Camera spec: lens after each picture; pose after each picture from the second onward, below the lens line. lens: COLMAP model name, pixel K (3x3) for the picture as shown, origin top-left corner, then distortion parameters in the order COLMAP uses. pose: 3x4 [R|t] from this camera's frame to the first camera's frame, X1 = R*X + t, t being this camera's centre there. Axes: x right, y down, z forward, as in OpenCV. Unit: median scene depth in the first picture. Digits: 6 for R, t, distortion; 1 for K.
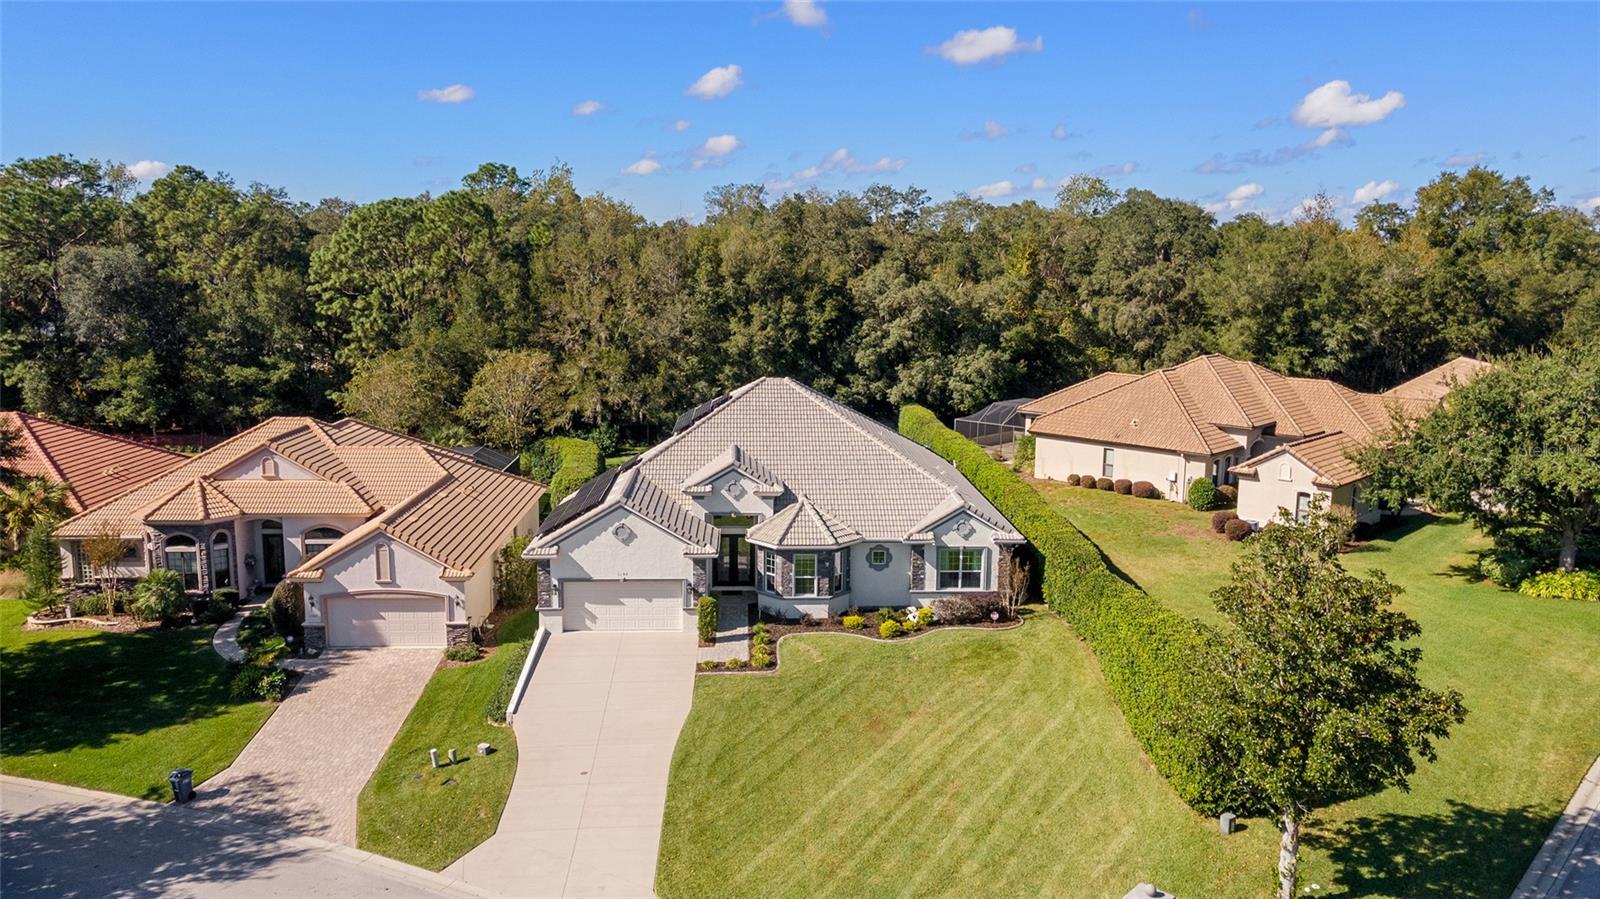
lens RADIAL K [[1154.8, 0, 800.0], [0, 1154.8, 449.5], [0, 0, 1]] dist [0.031428, 0.004566]
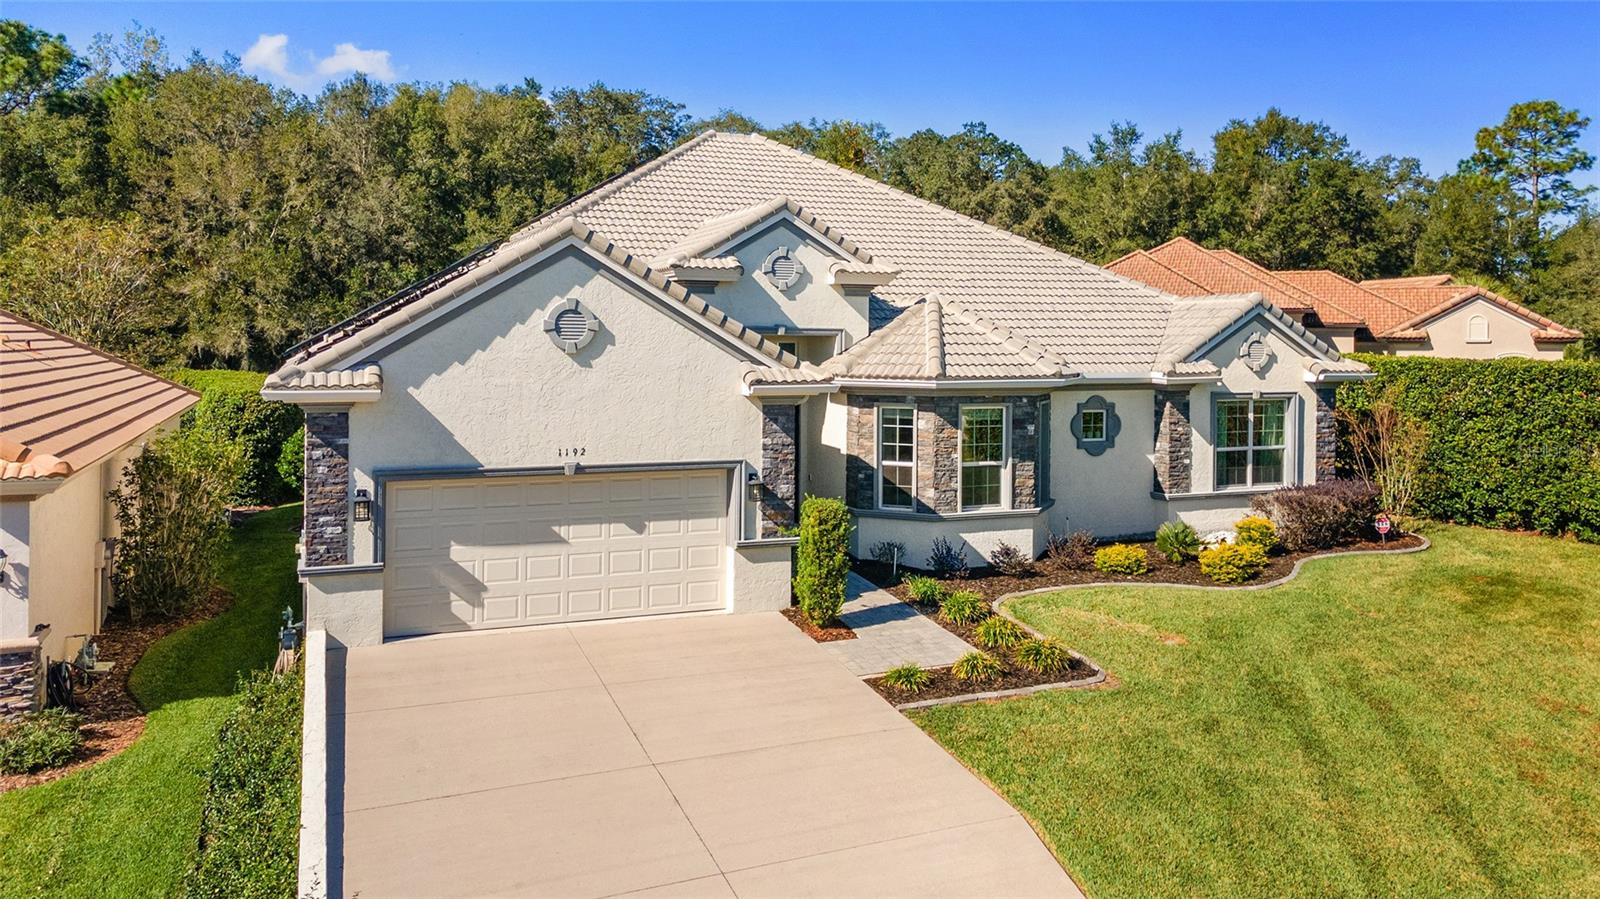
lens RADIAL K [[1181.8, 0, 800.6], [0, 1181.8, 362.8], [0, 0, 1]] dist [0.020769, 0.006000]
pose [[0.942714, -0.010650, 0.333432, -0.197033], [0.057030, 0.989922, -0.129623, 0.125451], [-0.328692, 0.141213, 0.933821, 0.617523]]
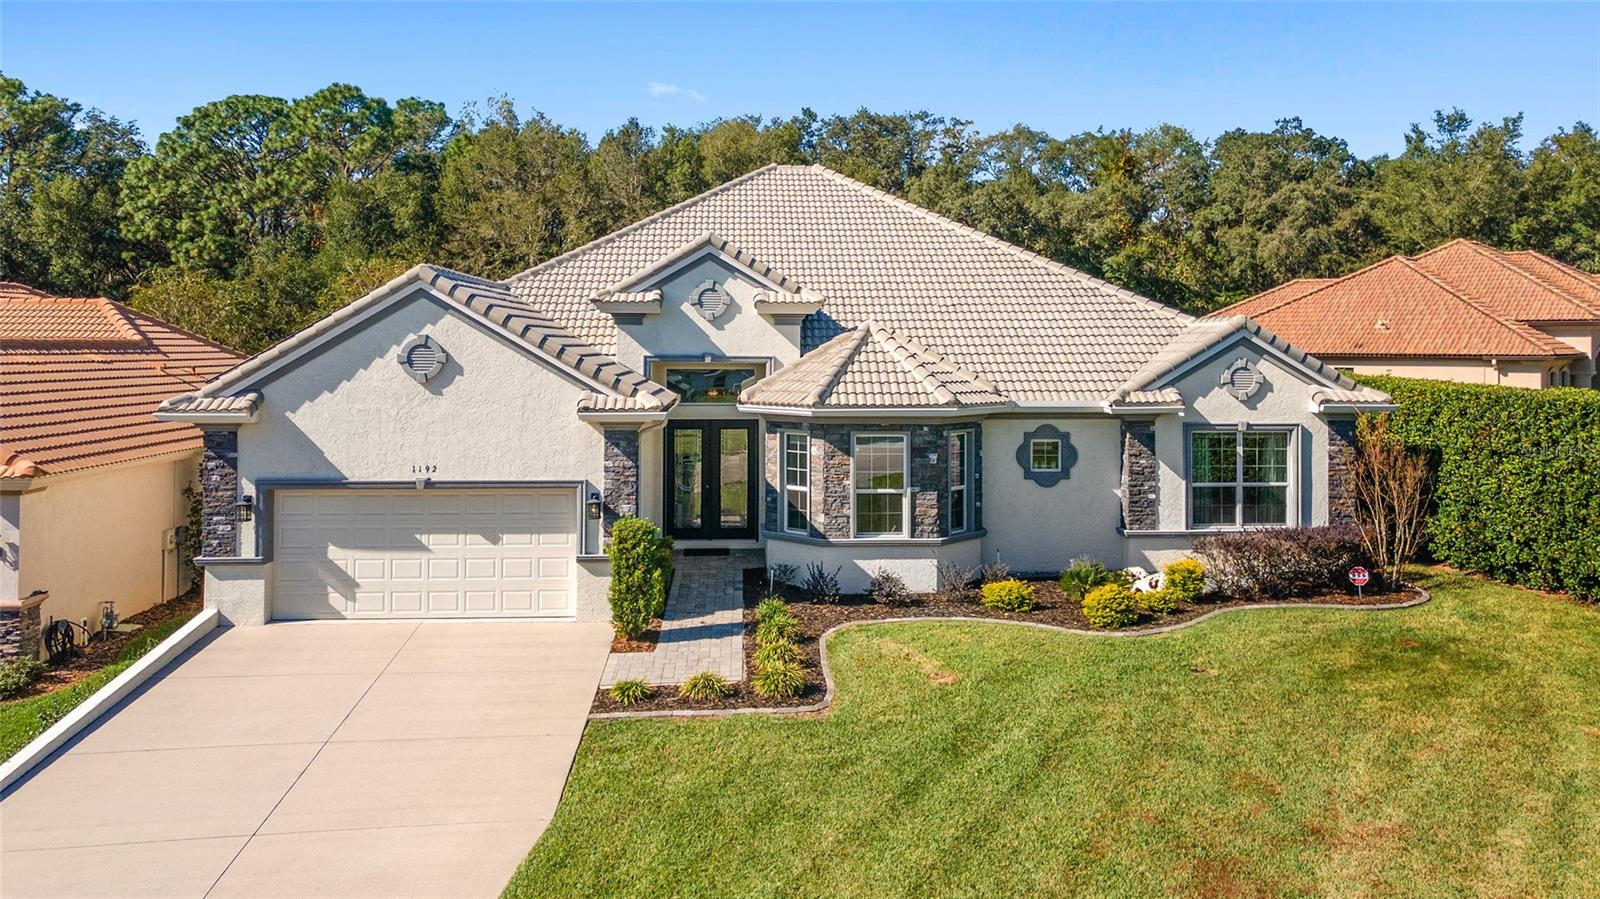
lens RADIAL K [[1185.7, 0, 802.3], [0, 1185.7, 363.3], [0, 0, 1]] dist [0.029284, 0.001406]
pose [[0.999956, -0.007748, 0.005251, -0.025458], [0.008451, 0.988538, -0.150732, 0.128603], [-0.004023, 0.150770, 0.988561, 0.568629]]
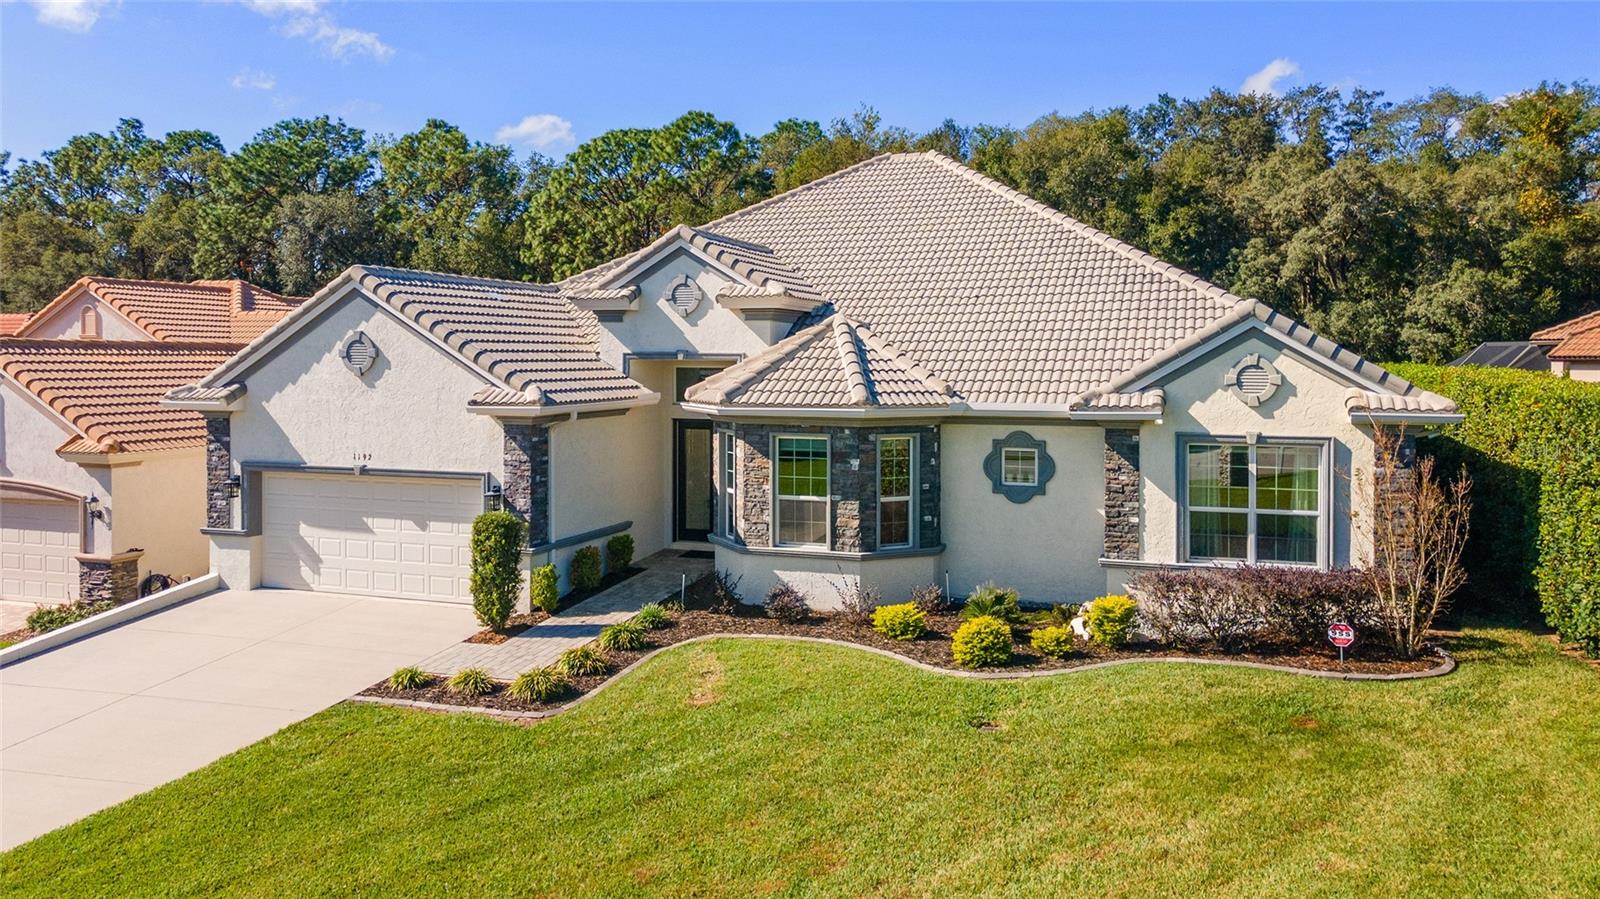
lens RADIAL K [[1182.8, 0, 800.9], [0, 1182.8, 407.4], [0, 0, 1]] dist [0.029736, 0.003644]
pose [[0.923353, 0.007086, -0.383887, 0.153553], [-0.055482, 0.991798, -0.115143, 0.125399], [0.379922, 0.127616, 0.916173, 0.633222]]
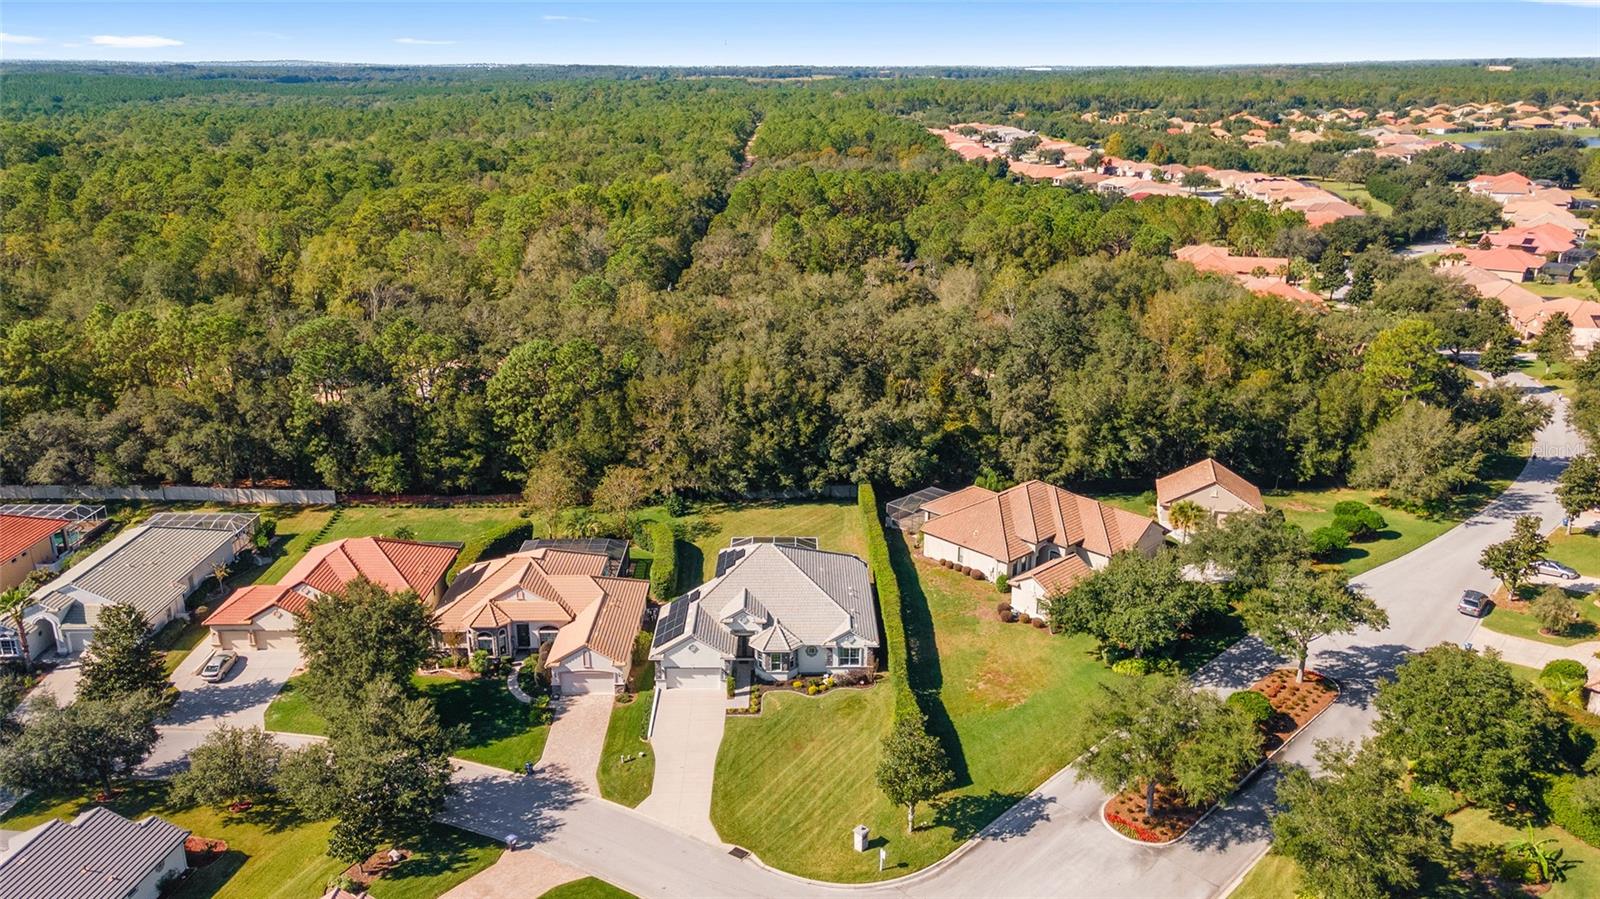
lens RADIAL K [[1154.8, 0, 800.0], [0, 1154.8, 449.5], [0, 0, 1]] dist [0.031428, 0.004566]
pose [[0.999077, 0.001601, -0.042936, 0.140966], [0.004789, 0.988929, 0.148310, -0.604663], [0.042698, -0.148378, 0.988008, -1.079752]]
